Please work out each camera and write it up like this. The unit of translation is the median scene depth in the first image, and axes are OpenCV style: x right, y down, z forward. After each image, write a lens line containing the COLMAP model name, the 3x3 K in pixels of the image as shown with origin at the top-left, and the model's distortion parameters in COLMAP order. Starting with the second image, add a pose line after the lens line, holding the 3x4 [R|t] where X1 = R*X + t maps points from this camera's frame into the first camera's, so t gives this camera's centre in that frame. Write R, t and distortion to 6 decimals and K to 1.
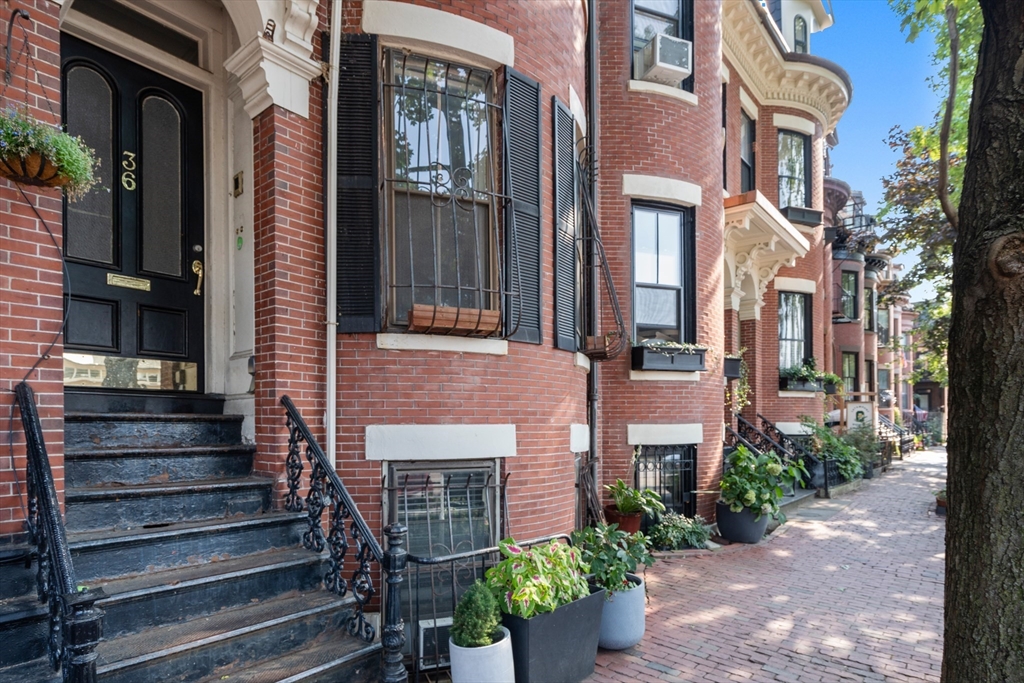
lens RADIAL K [[602.5, 0, 551.7], [0, 602.5, 434.6], [0, 0, 1]] dist [-0.000958, -0.000222]
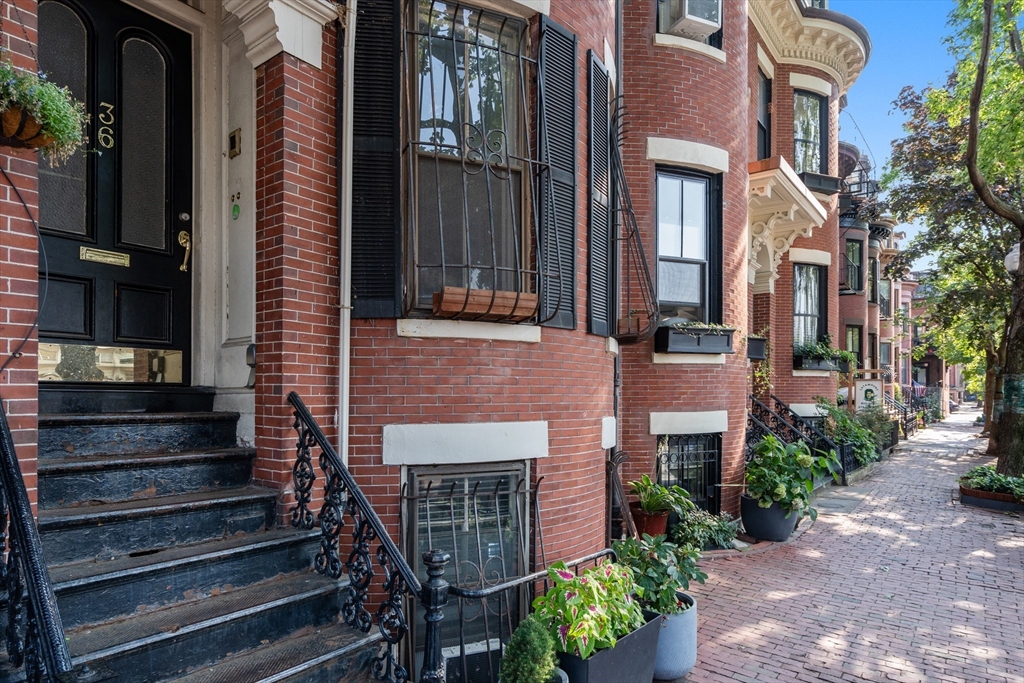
lens RADIAL K [[641.6, 0, 550.8], [0, 641.6, 402.2], [0, 0, 1]] dist [0.006641, -0.004337]
pose [[0.999217, 0.005183, 0.039215, -0.102404], [-0.004939, 0.999968, -0.006311, -0.042437], [-0.039247, 0.006112, 0.999211, 0.068458]]
